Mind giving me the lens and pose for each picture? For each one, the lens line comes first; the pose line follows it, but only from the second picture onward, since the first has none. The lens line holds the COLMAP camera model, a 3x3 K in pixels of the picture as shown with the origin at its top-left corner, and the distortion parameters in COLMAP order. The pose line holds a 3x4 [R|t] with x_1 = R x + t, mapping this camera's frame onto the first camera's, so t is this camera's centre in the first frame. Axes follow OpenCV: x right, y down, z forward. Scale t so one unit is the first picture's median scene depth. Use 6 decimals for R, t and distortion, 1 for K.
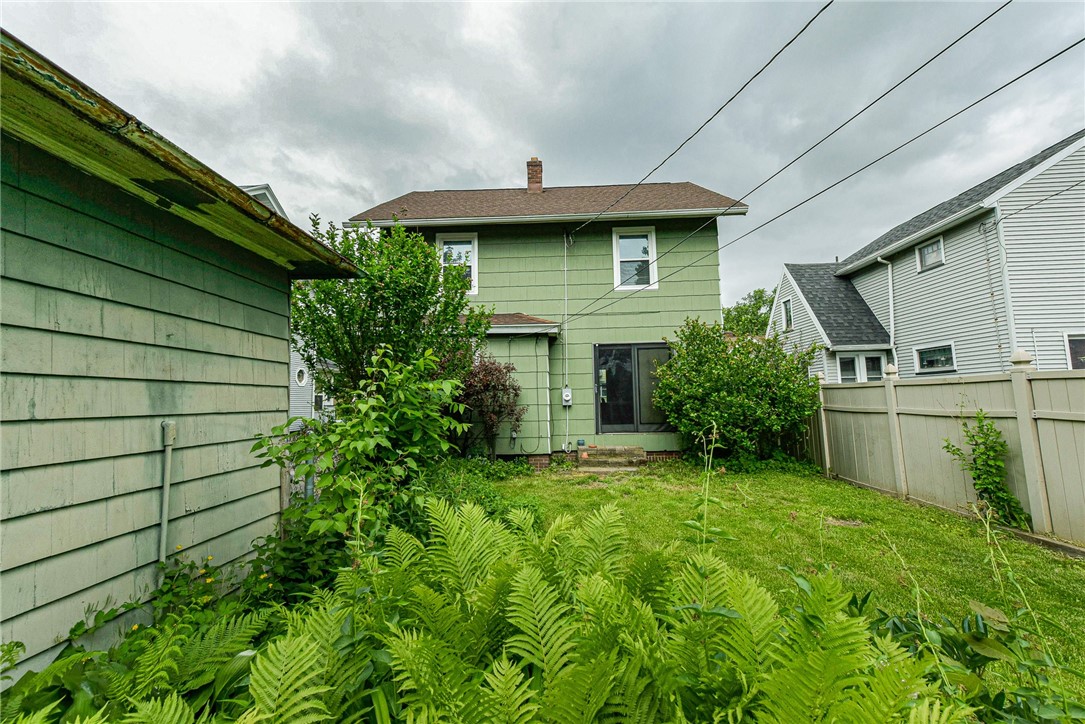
lens RADIAL K [[424.5, 0, 551.3], [0, 424.5, 357.7], [0, 0, 1]] dist [0.010179, 0.000487]
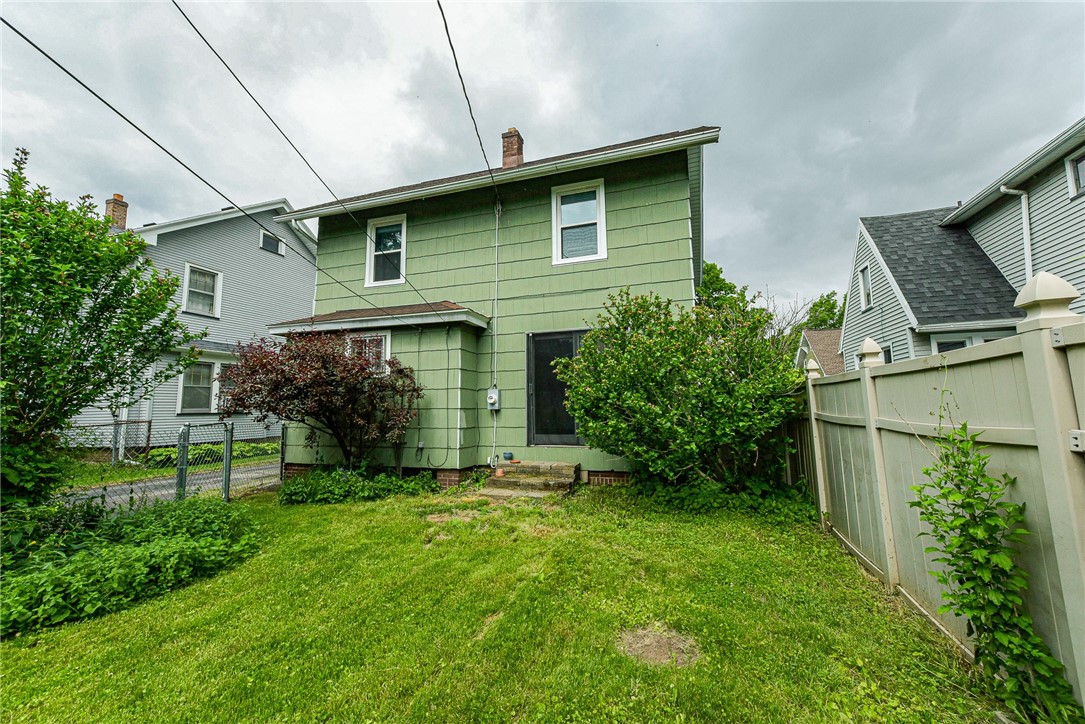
lens RADIAL K [[424.5, 0, 551.9], [0, 424.5, 357.6], [0, 0, 1]] dist [0.010179, 0.000487]
pose [[0.962125, -0.026304, -0.271337, 0.370795], [0.023593, 0.999634, -0.013248, 0.025521], [0.271586, 0.006345, 0.962393, 0.244336]]
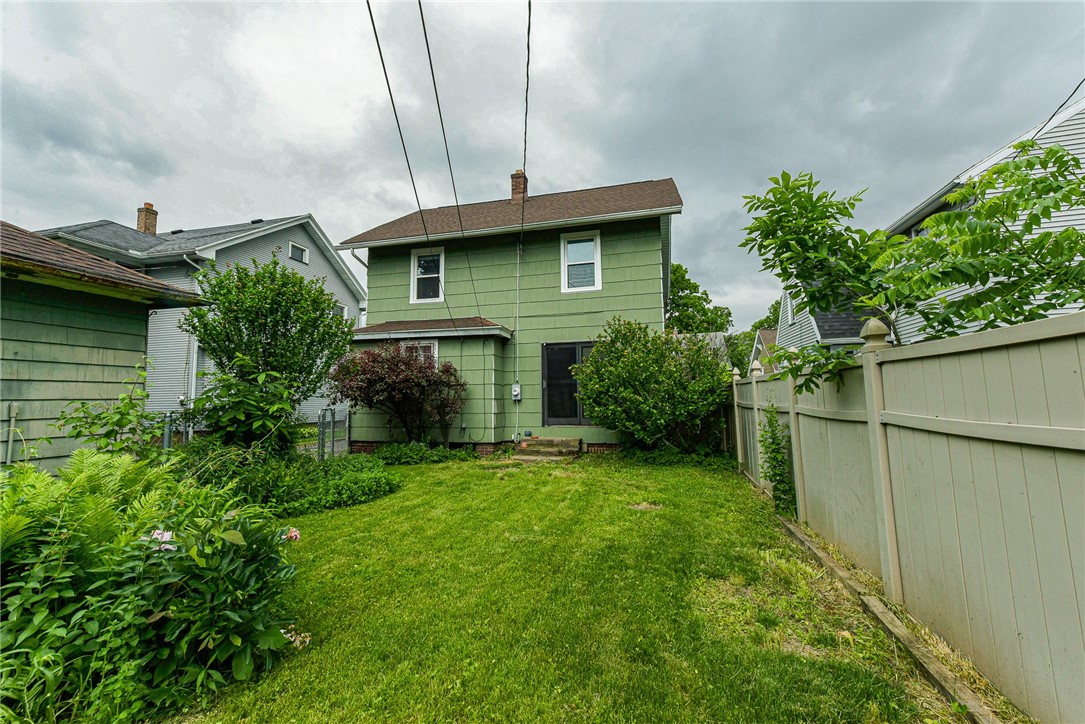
lens RADIAL K [[424.5, 0, 552.7], [0, 424.5, 358.1], [0, 0, 1]] dist [0.010179, 0.000487]
pose [[0.979870, -0.011996, -0.199276, 0.350962], [0.014063, 0.999861, 0.008963, -0.004014], [0.199141, -0.011585, 0.979902, -0.058571]]
